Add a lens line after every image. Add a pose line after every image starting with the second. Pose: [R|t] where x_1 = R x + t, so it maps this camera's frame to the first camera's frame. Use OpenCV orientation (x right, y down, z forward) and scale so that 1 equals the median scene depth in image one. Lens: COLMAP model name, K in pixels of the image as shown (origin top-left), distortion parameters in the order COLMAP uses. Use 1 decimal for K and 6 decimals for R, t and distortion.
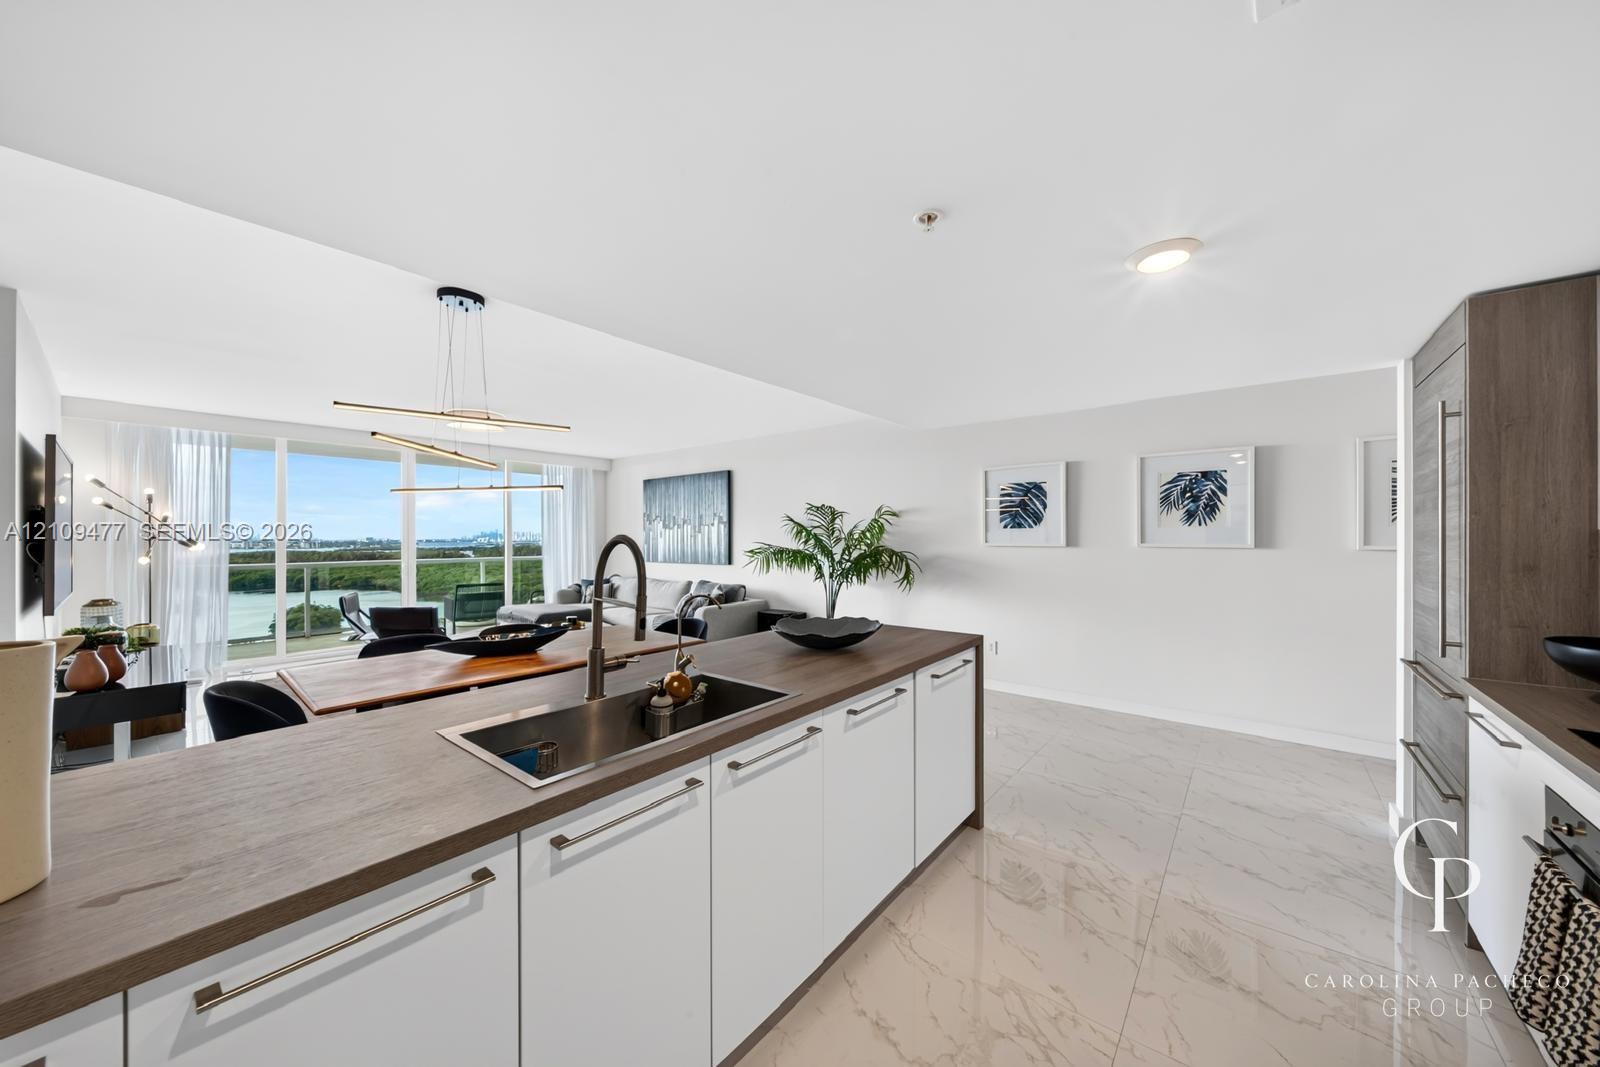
lens RADIAL K [[562.2, 0, 798.2], [0, 562.2, 533.3], [0, 0, 1]] dist [-0.000148, -0.000302]
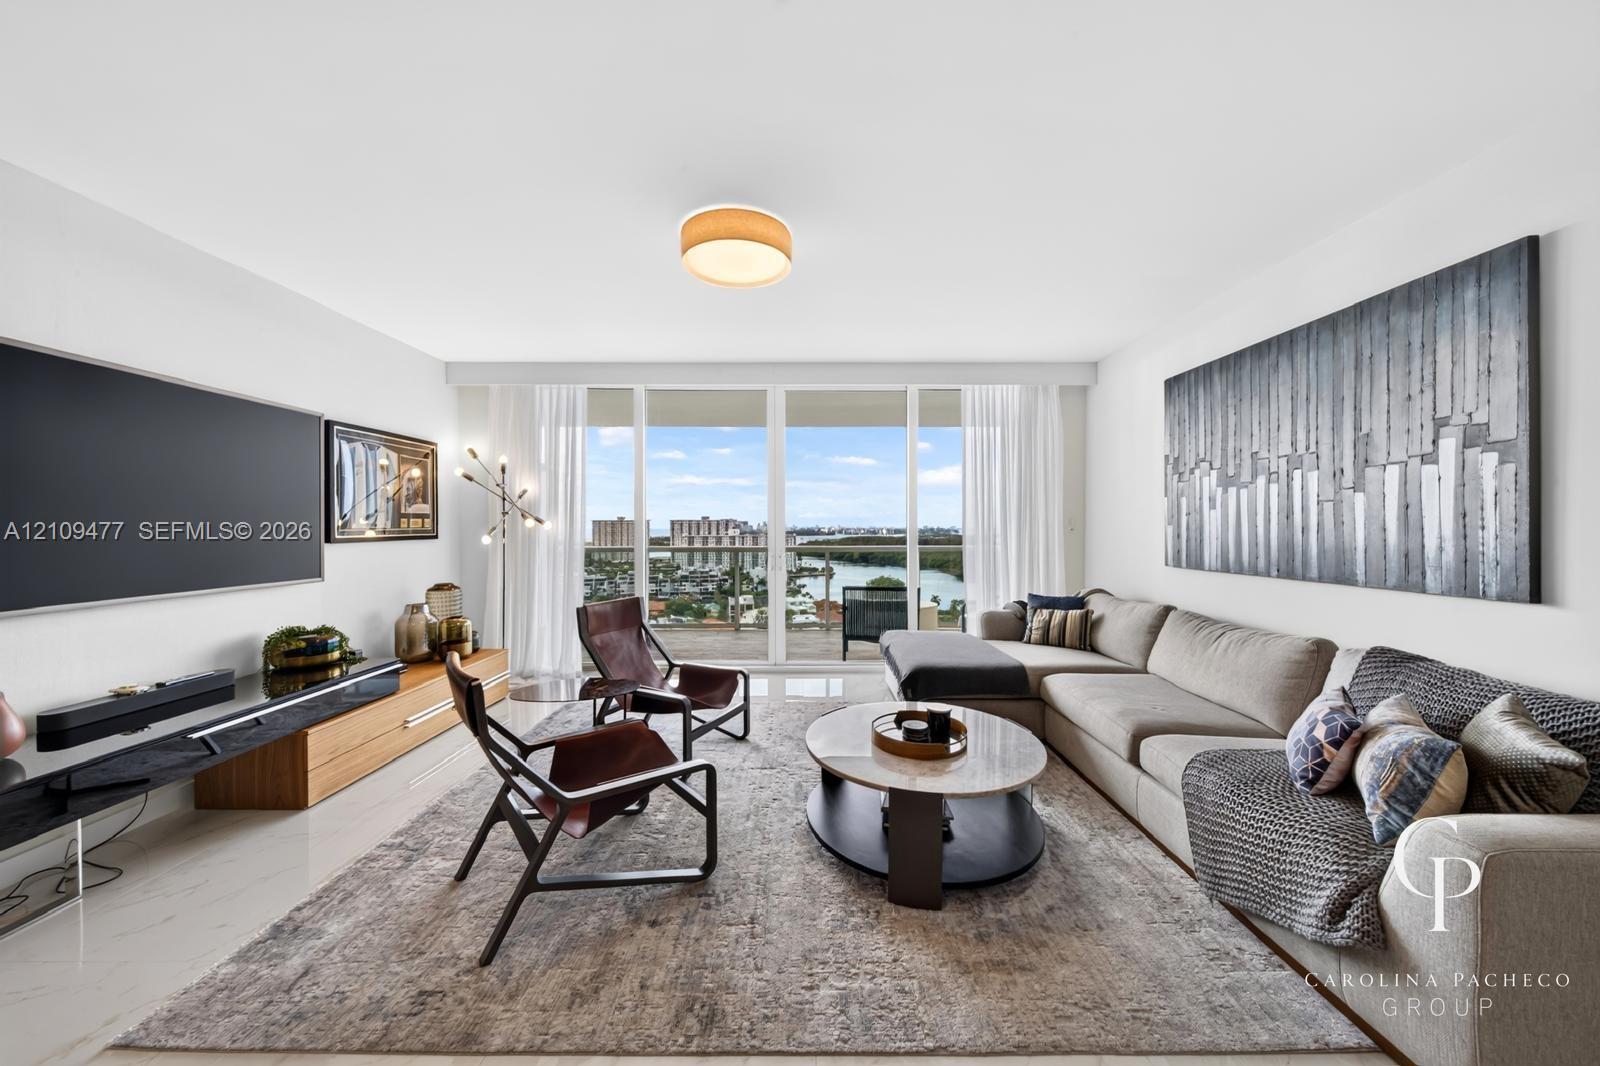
lens RADIAL K [[552.9, 0, 803.6], [0, 552.9, 529.4], [0, 0, 1]] dist [-0.002324, -0.000235]
pose [[0.645859, 0.006084, -0.763432, -0.201860], [0.003504, 0.999934, 0.010933, 0.024687], [0.763448, -0.009737, 0.645796, 0.799814]]
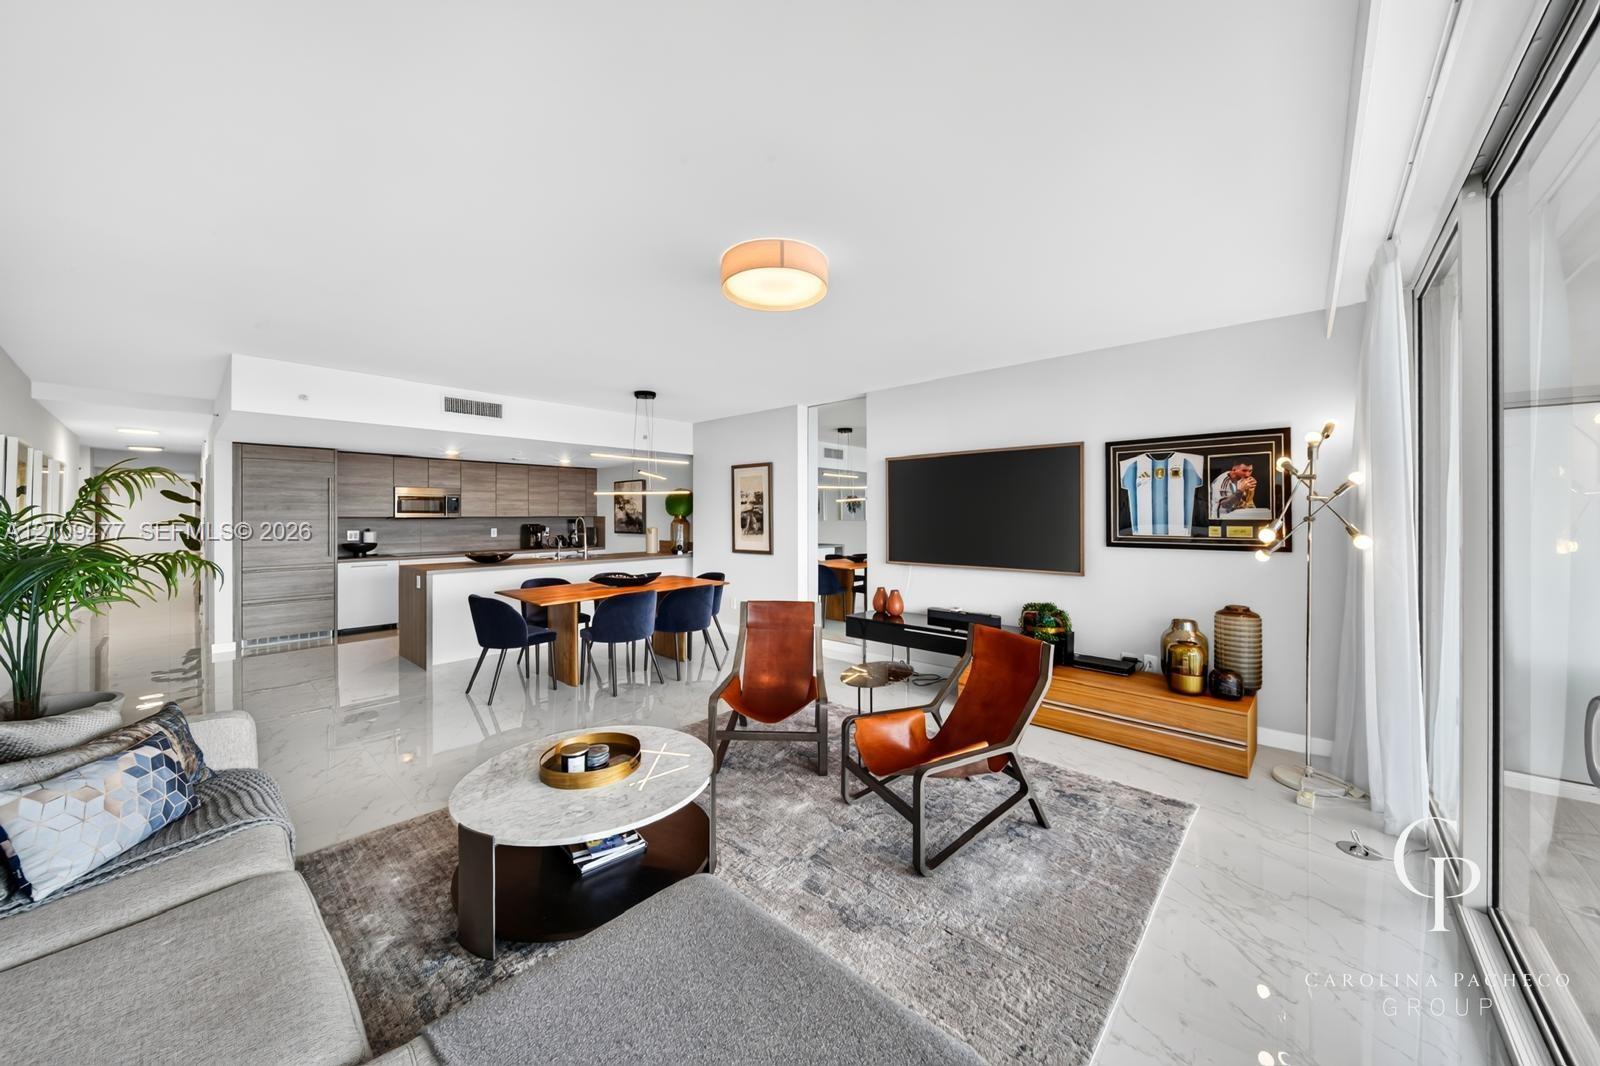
lens RADIAL K [[551.2, 0, 810.1], [0, 551.2, 516.3], [0, 0, 1]] dist [-0.000118, -0.000073]
pose [[-0.999832, 0.004262, 0.017816, -0.648493], [0.004215, 0.999988, -0.002690, 0.004631], [-0.017827, -0.002614, -0.999838, 1.567906]]
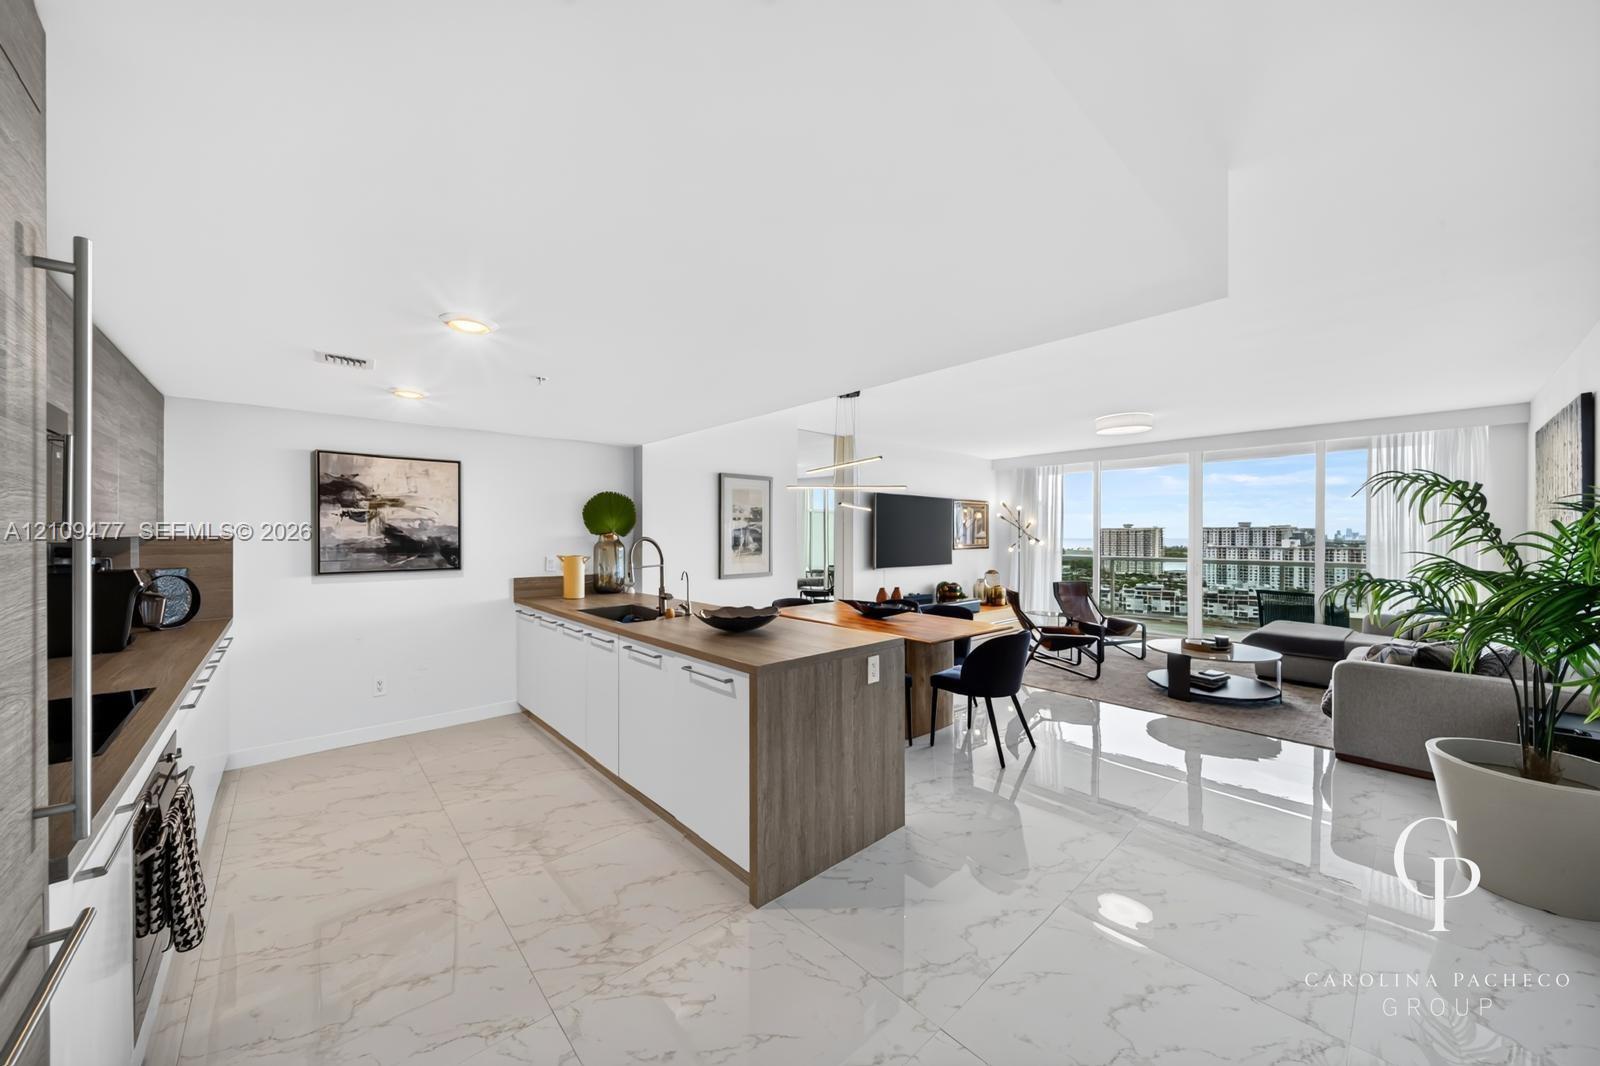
lens RADIAL K [[554.0, 0, 804.2], [0, 554.0, 535.5], [0, 0, 1]] dist [-0.001304, -0.000183]
pose [[-0.146882, 0.005304, -0.989140, 0.559655], [0.002536, 0.999984, 0.004986, -0.003365], [0.989151, -0.001776, -0.146894, 0.609001]]
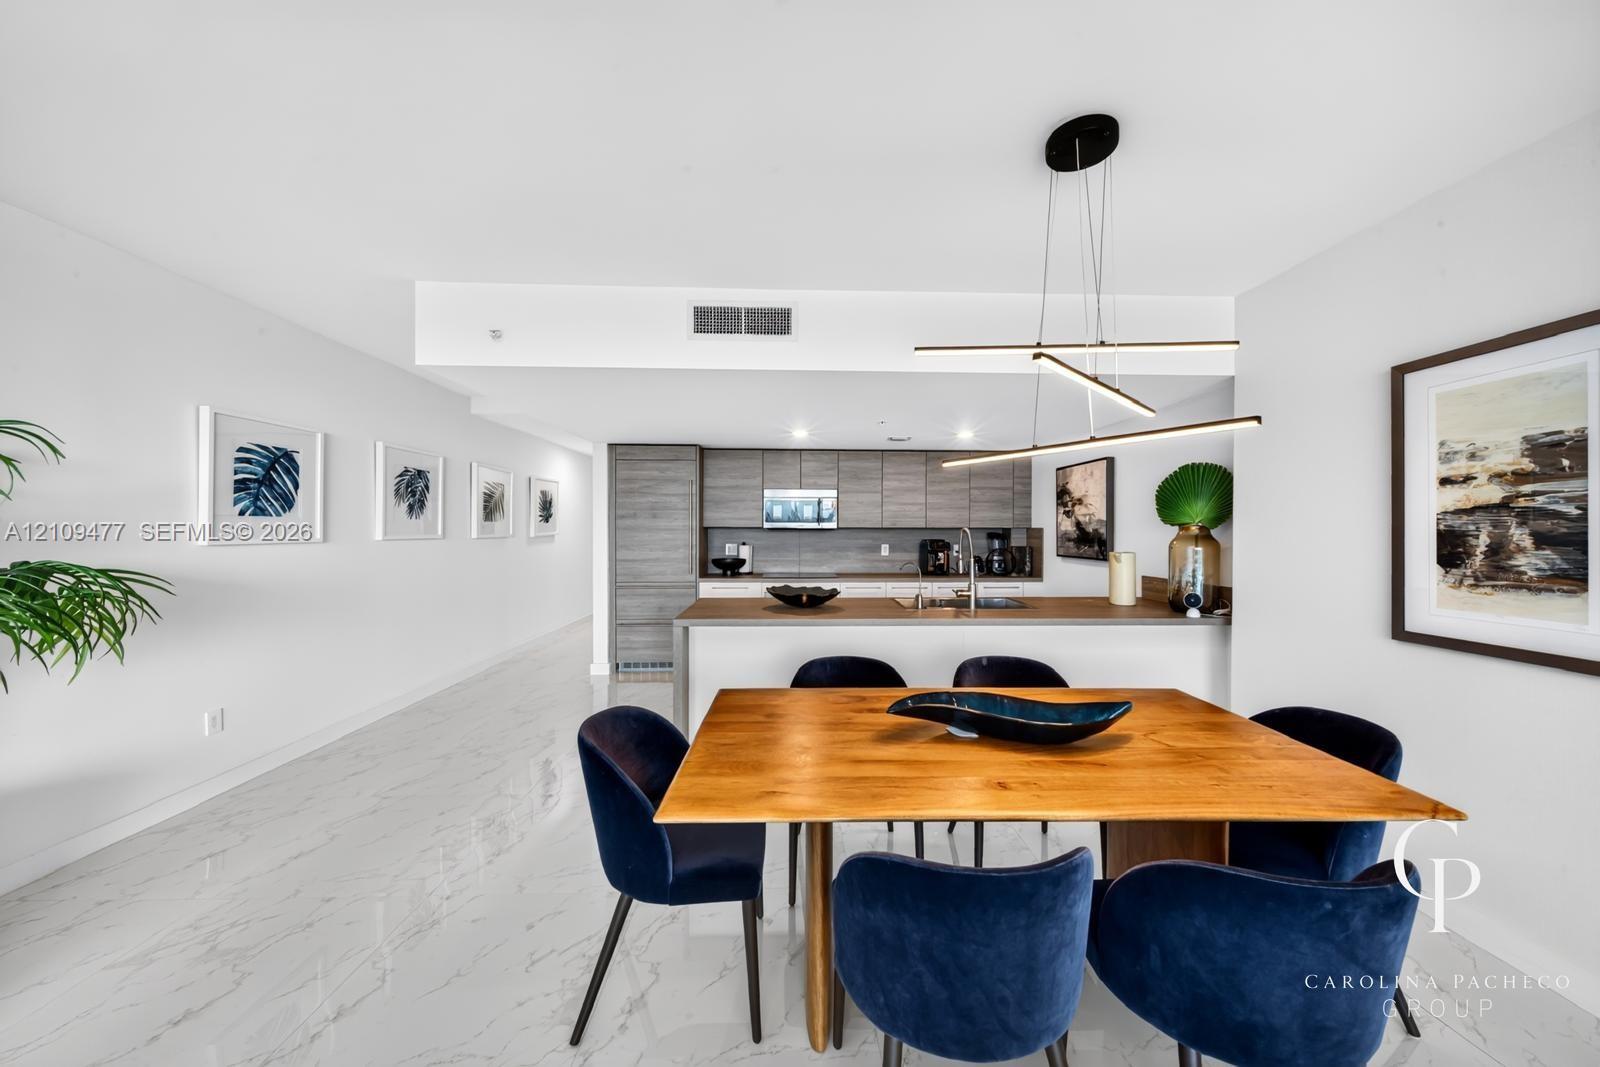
lens RADIAL K [[562.2, 0, 798.2], [0, 562.2, 533.3], [0, 0, 1]] dist [-0.000148, -0.000302]
pose [[-0.659413, -0.004878, 0.751765, -0.468957], [-0.004340, 0.999987, 0.002682, 0.006571], [-0.751769, -0.001494, -0.659425, 0.902279]]
